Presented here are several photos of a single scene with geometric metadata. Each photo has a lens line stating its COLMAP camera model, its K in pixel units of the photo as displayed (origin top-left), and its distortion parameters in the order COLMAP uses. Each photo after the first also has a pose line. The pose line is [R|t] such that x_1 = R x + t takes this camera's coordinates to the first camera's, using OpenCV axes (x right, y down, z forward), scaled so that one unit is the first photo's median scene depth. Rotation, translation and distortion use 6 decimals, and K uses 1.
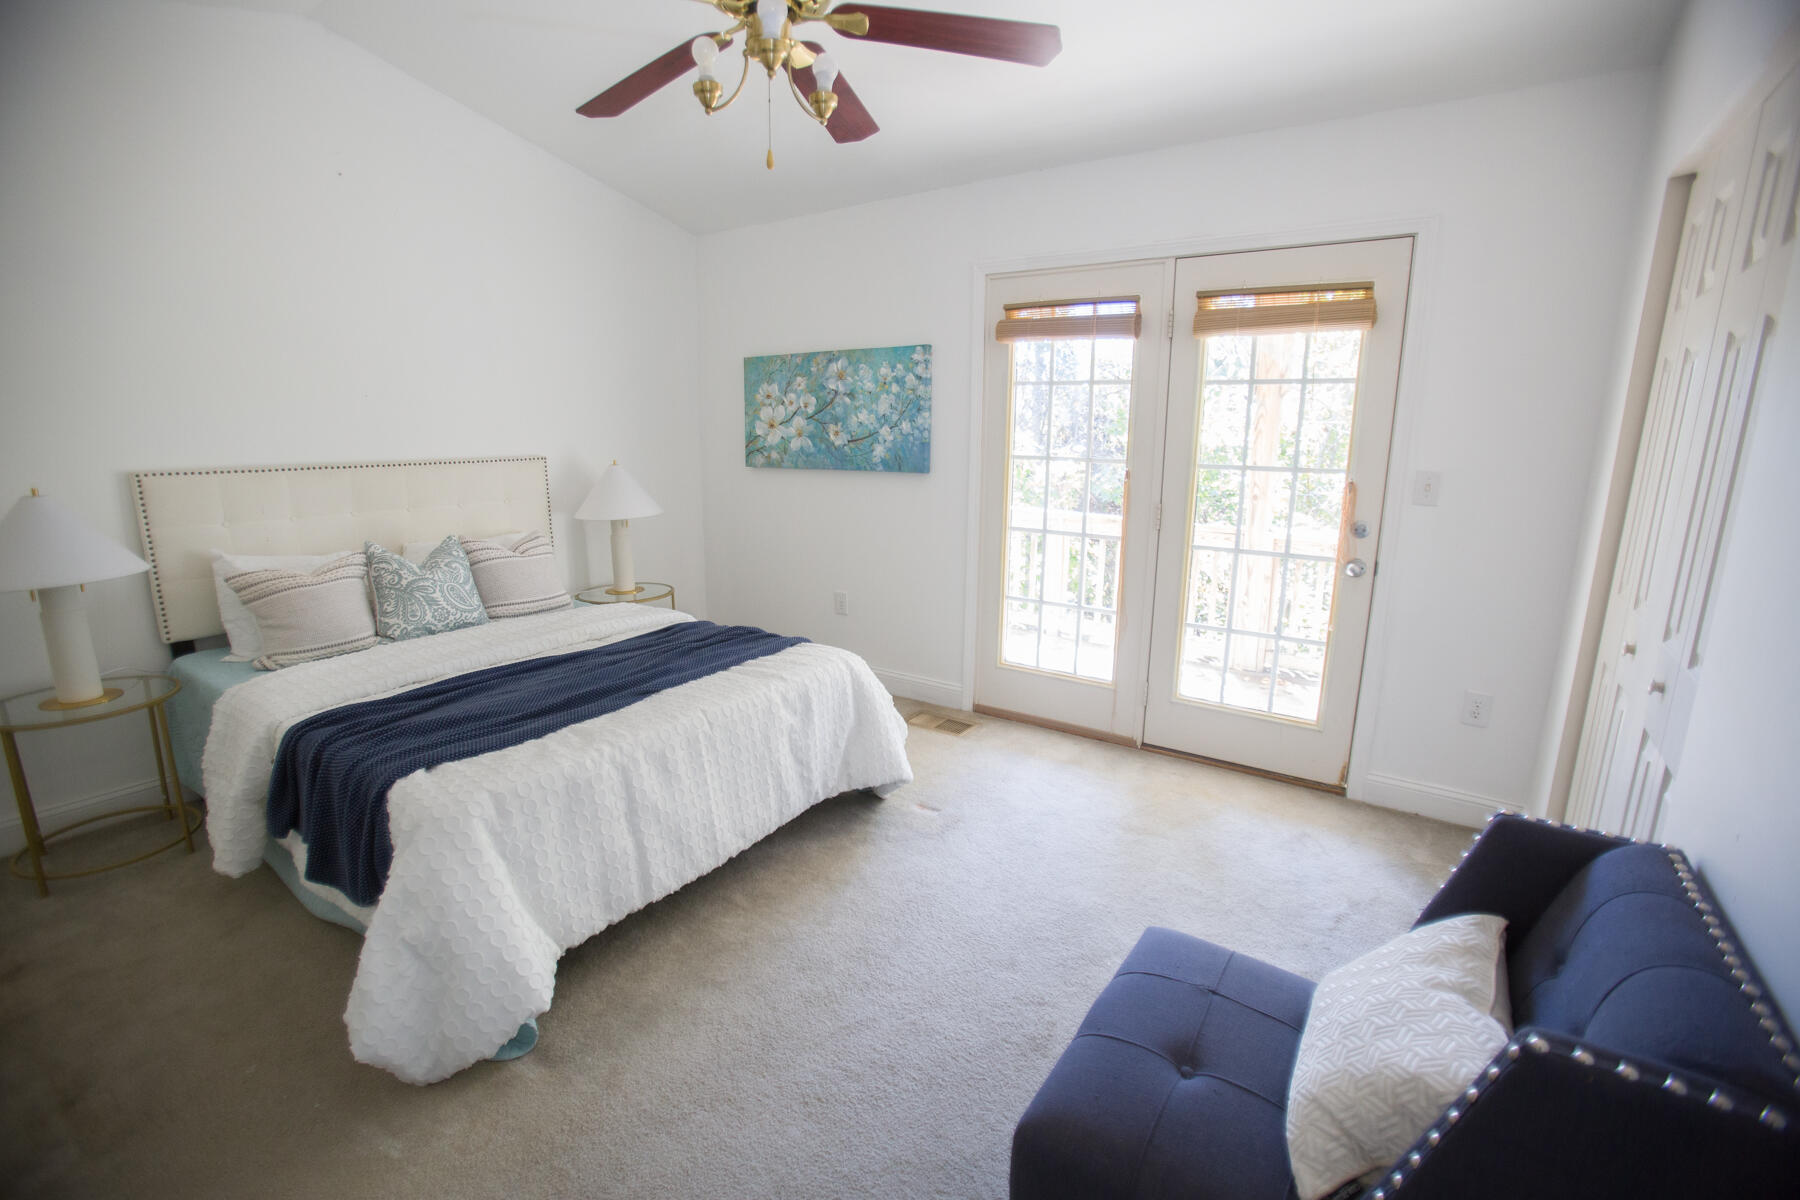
lens RADIAL K [[823.9, 0, 897.6], [0, 823.9, 603.9], [0, 0, 1]] dist [-0.059887, 0.017938]
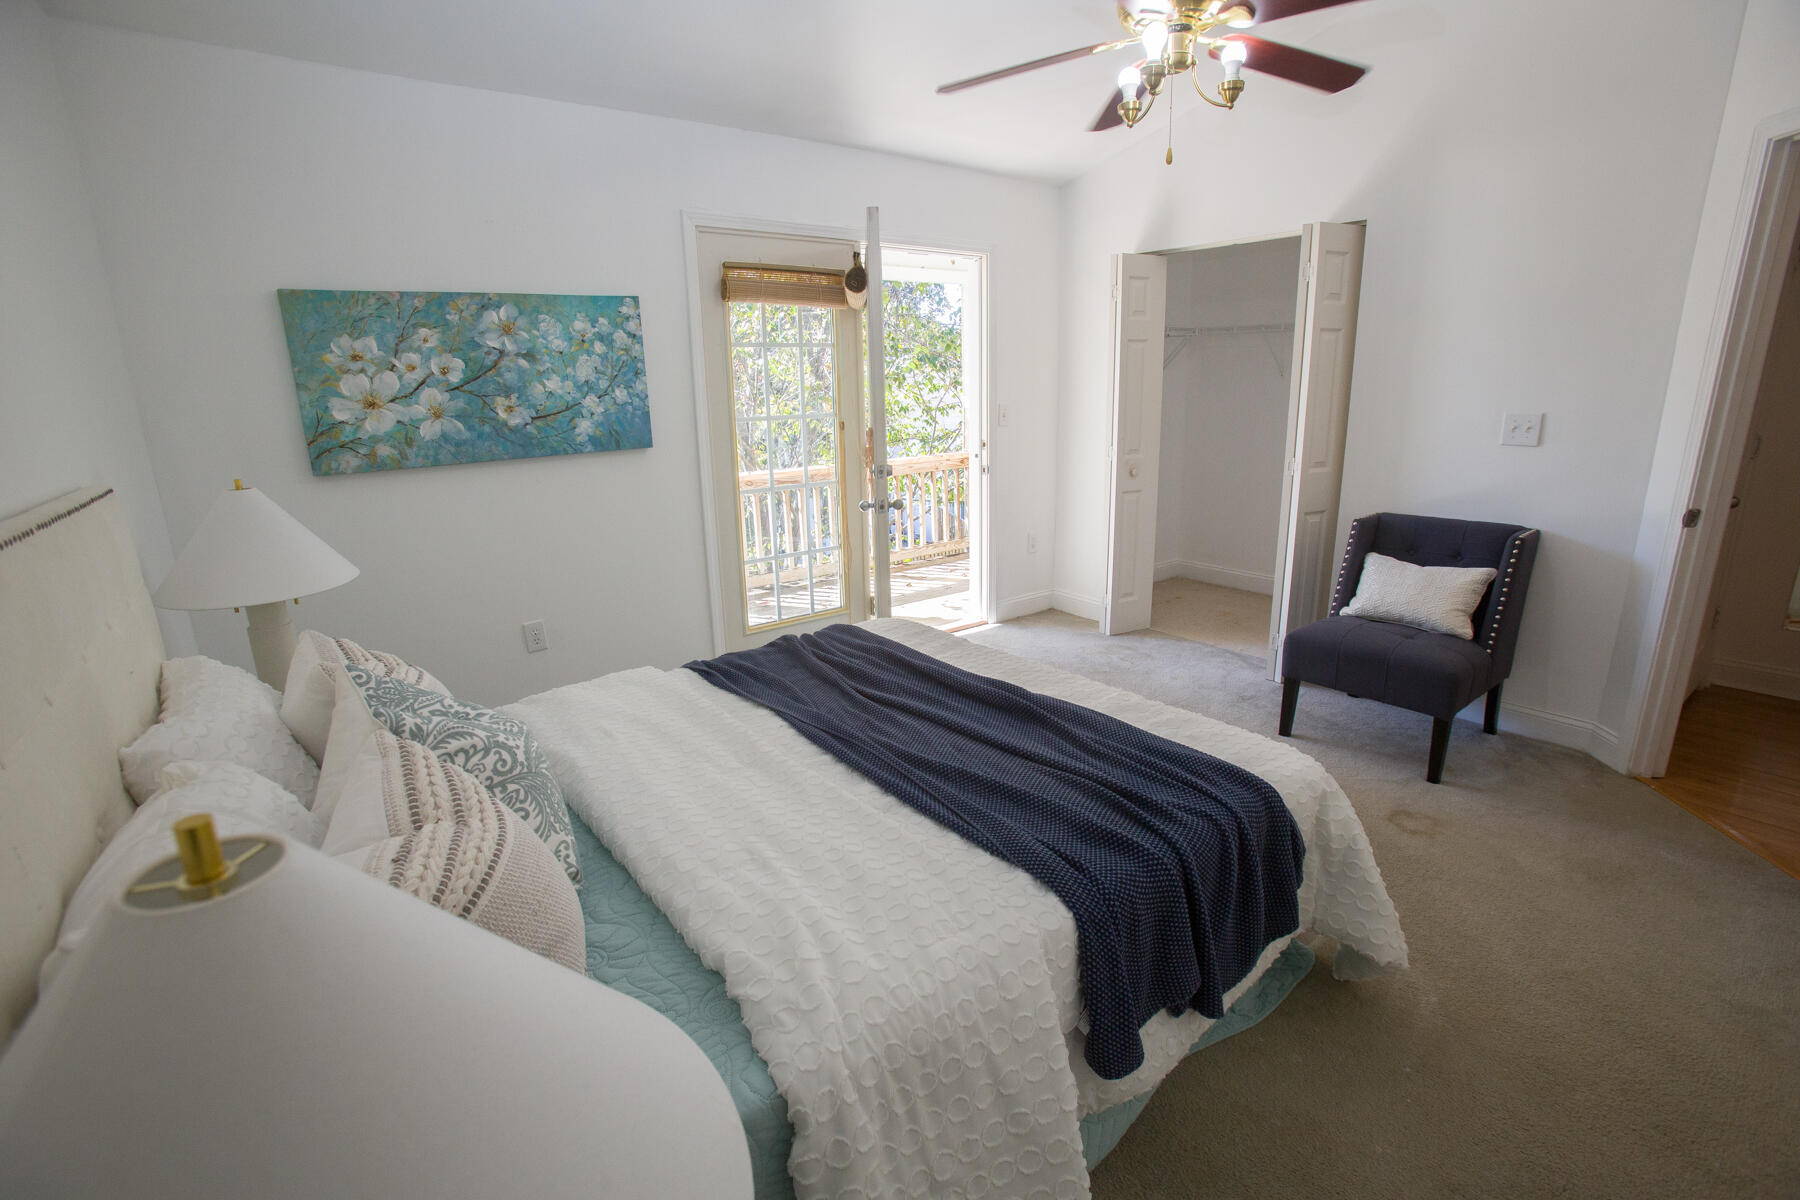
lens RADIAL K [[823.9, 0, 906.4], [0, 823.9, 604.7], [0, 0, 1]] dist [-0.059887, 0.017938]
pose [[0.289620, -0.264279, 0.919933, -0.675306], [0.227827, 0.952535, 0.201919, -0.106731], [-0.929632, 0.151106, 0.336083, 0.455254]]
